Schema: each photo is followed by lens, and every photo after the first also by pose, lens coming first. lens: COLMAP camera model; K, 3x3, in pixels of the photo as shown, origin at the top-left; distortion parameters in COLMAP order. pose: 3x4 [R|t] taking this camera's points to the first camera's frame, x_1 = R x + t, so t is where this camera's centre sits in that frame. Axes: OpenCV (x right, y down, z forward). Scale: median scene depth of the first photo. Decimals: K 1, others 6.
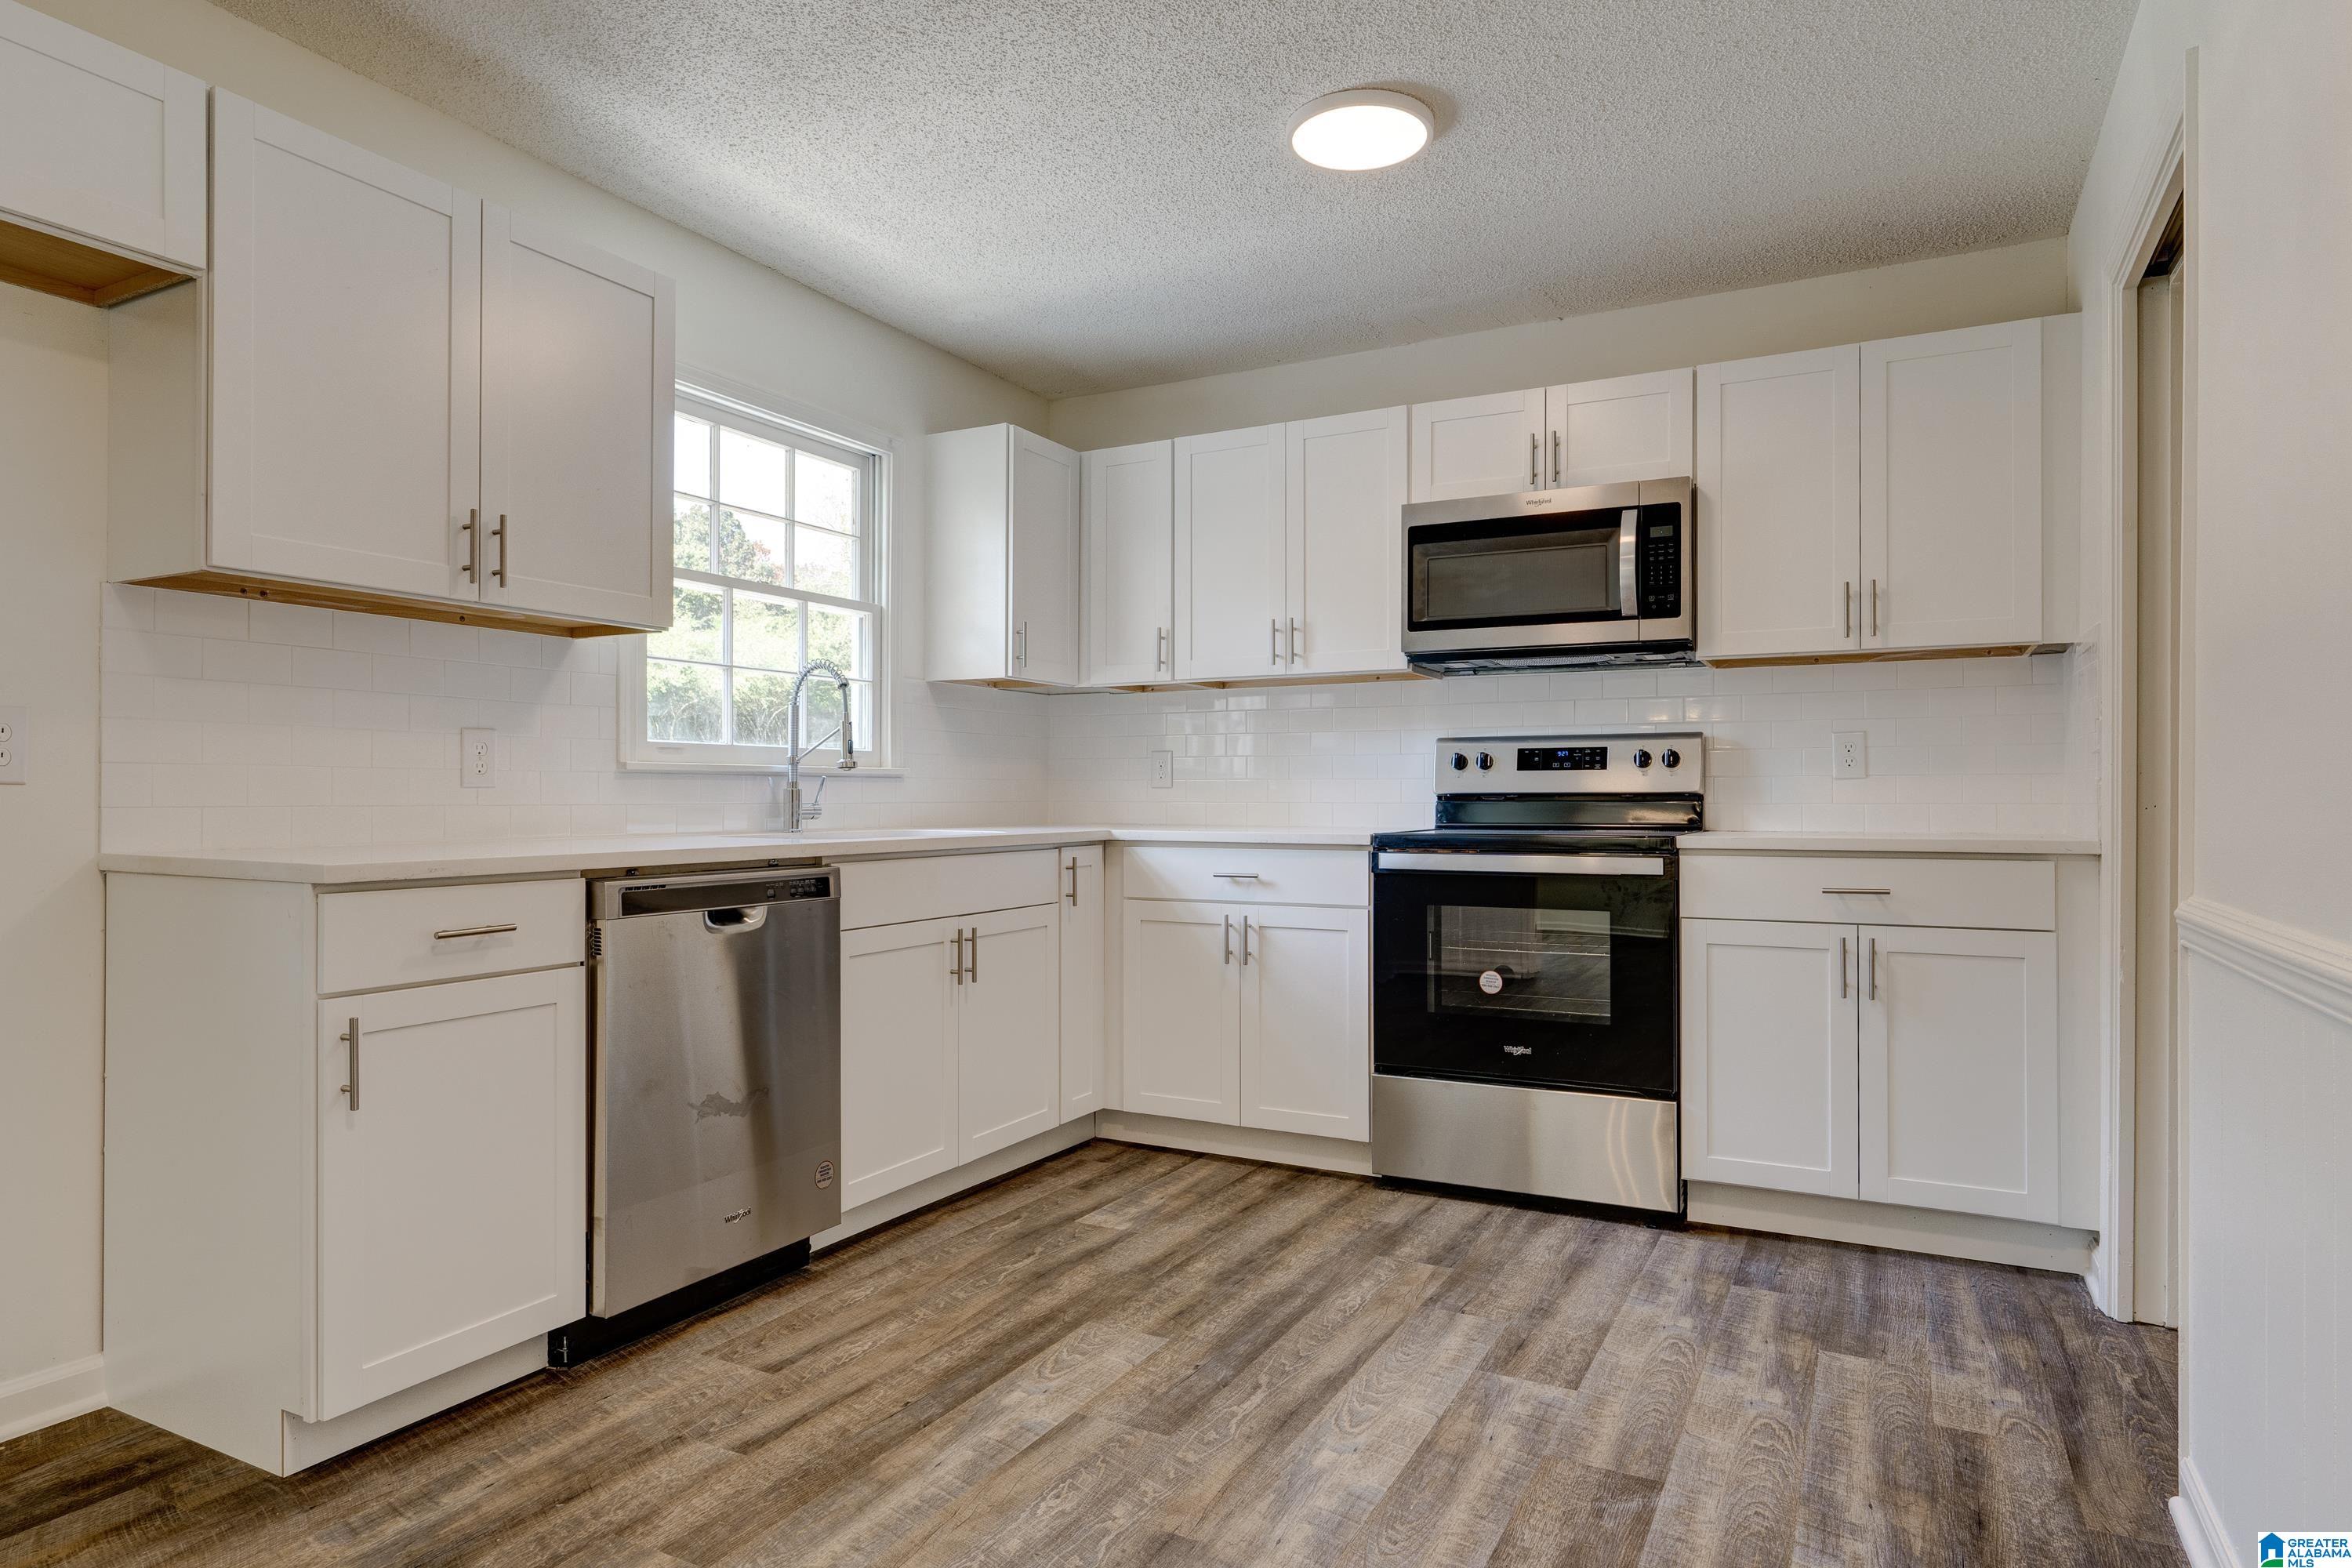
lens RADIAL K [[1356.7, 0, 1171.4], [0, 1356.7, 781.5], [0, 0, 1]] dist [-0.000275, 0.000324]
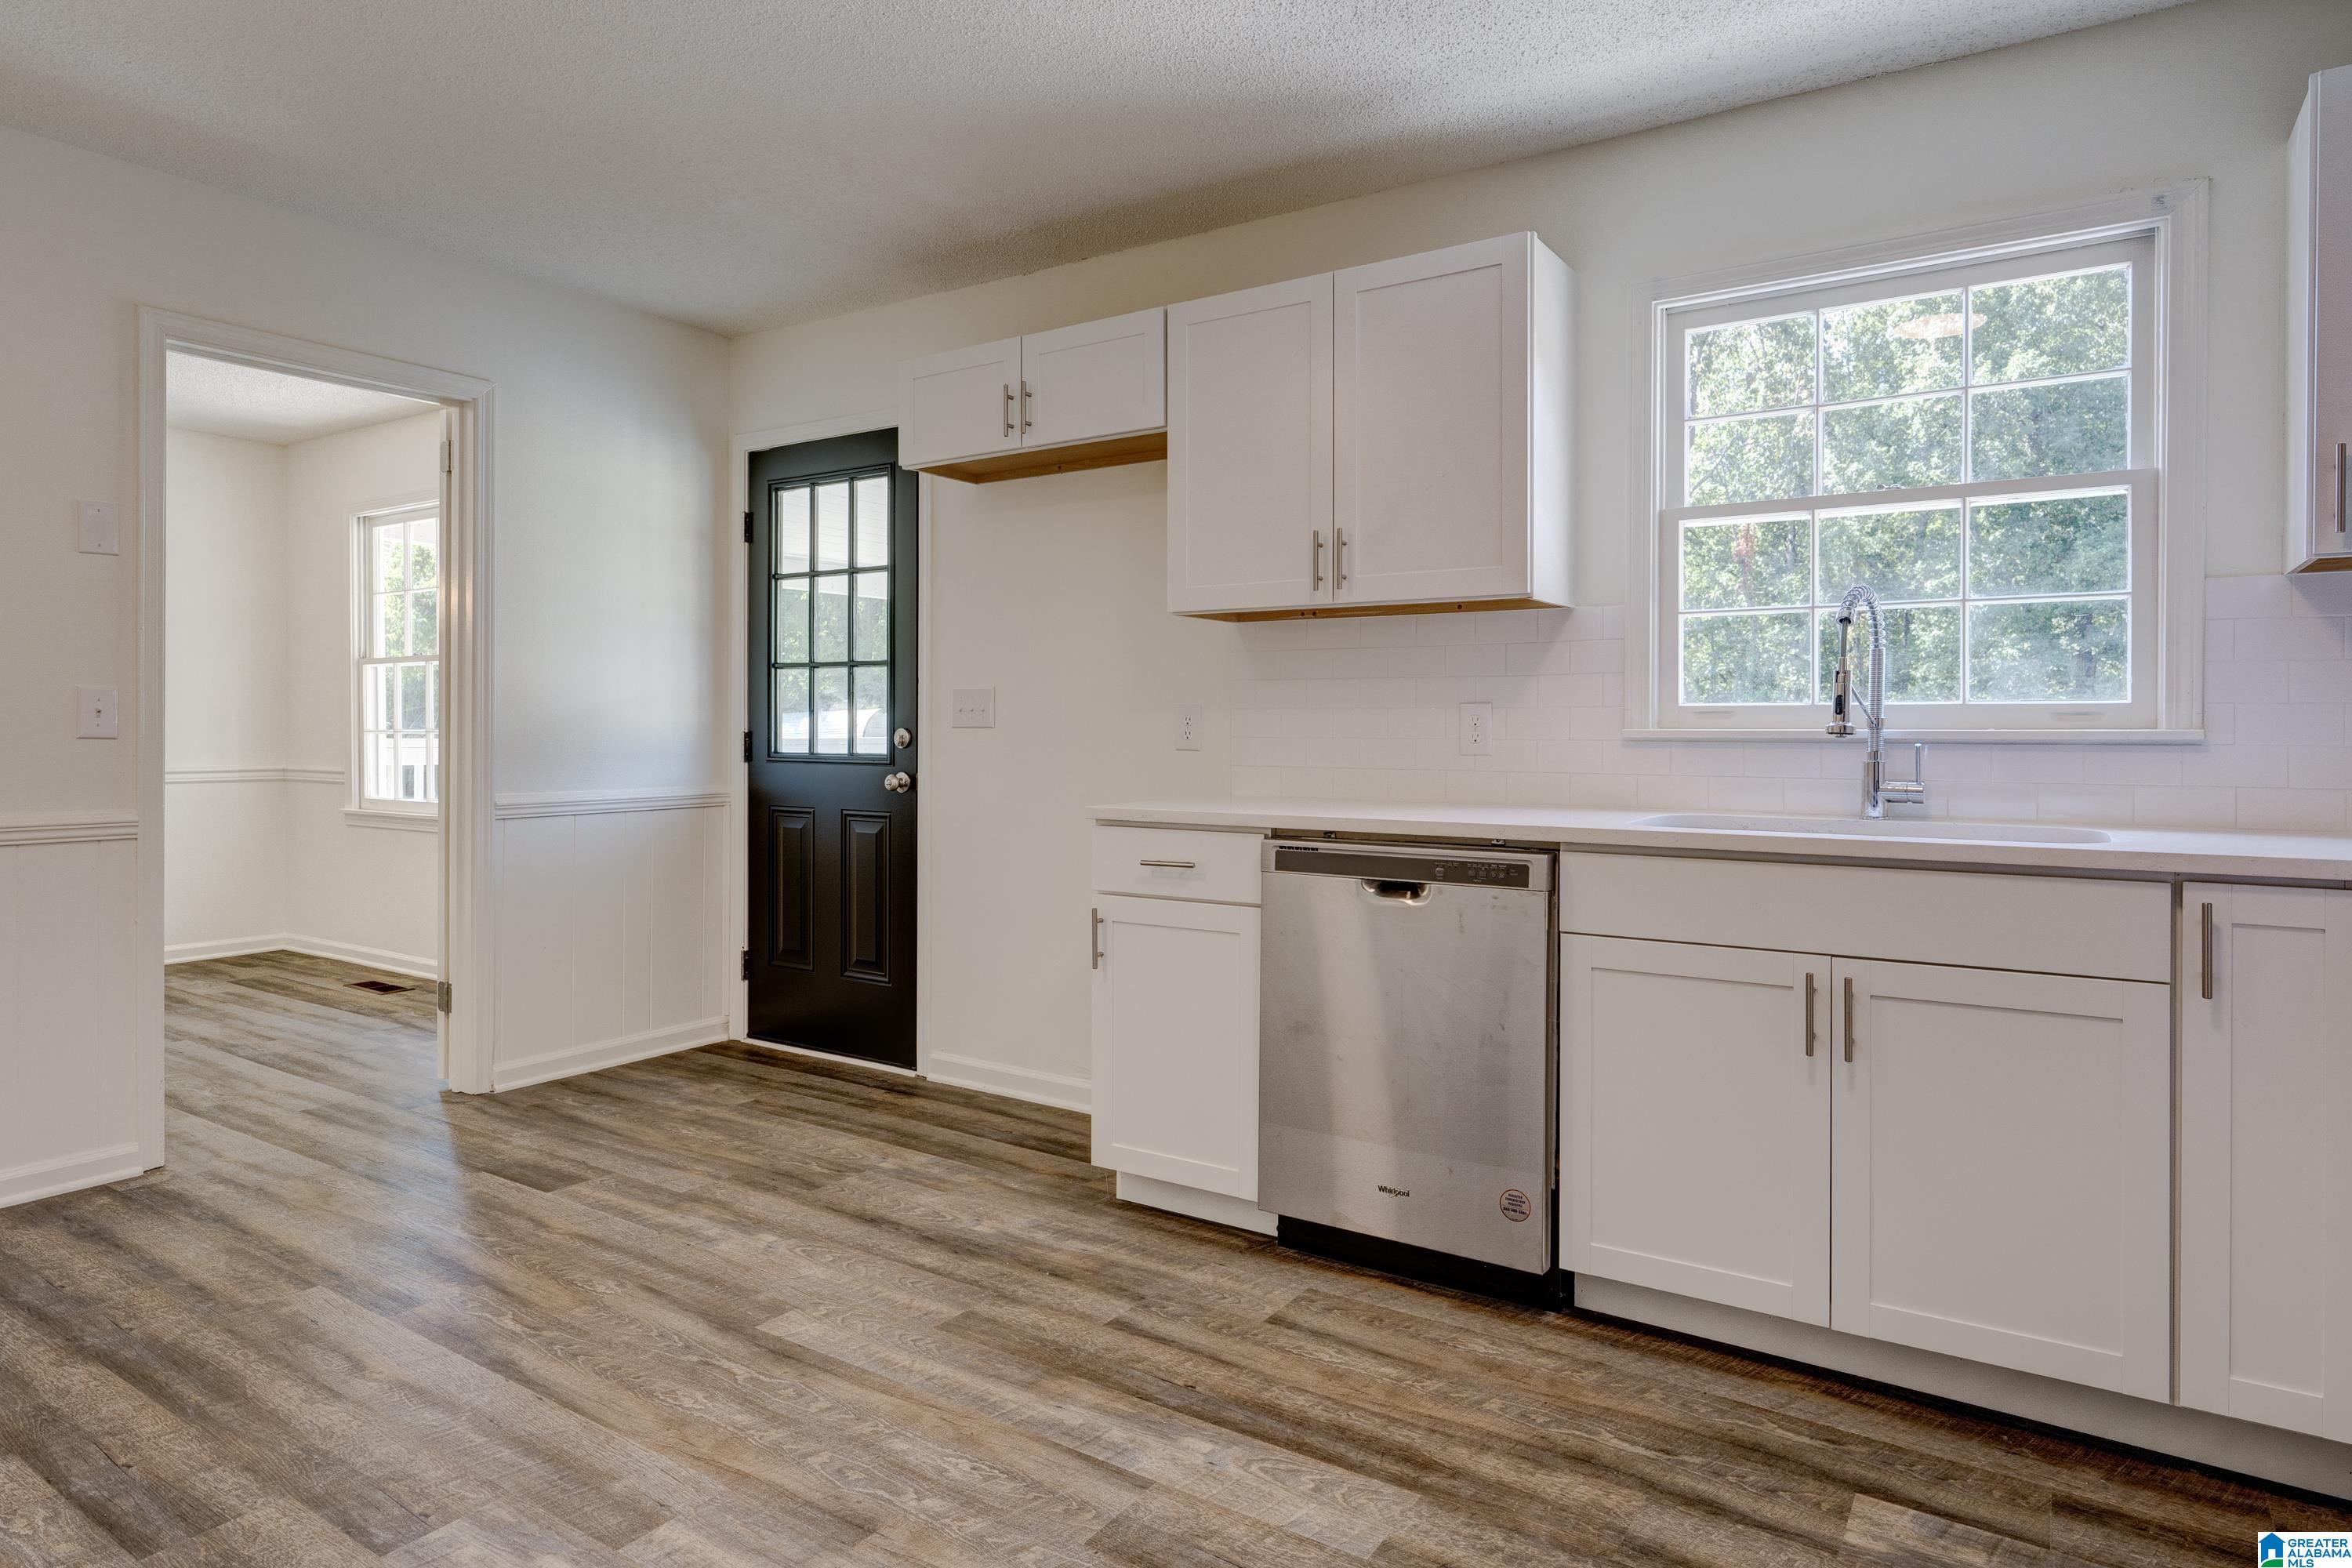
lens RADIAL K [[1356.7, 0, 1177.9], [0, 1356.7, 728.9], [0, 0, 1]] dist [-0.000275, 0.000324]
pose [[-0.097002, 0.000909, -0.995284, 0.725535], [0.007207, 0.999974, 0.000211, -0.021457], [0.995258, -0.007152, -0.097006, 0.996144]]
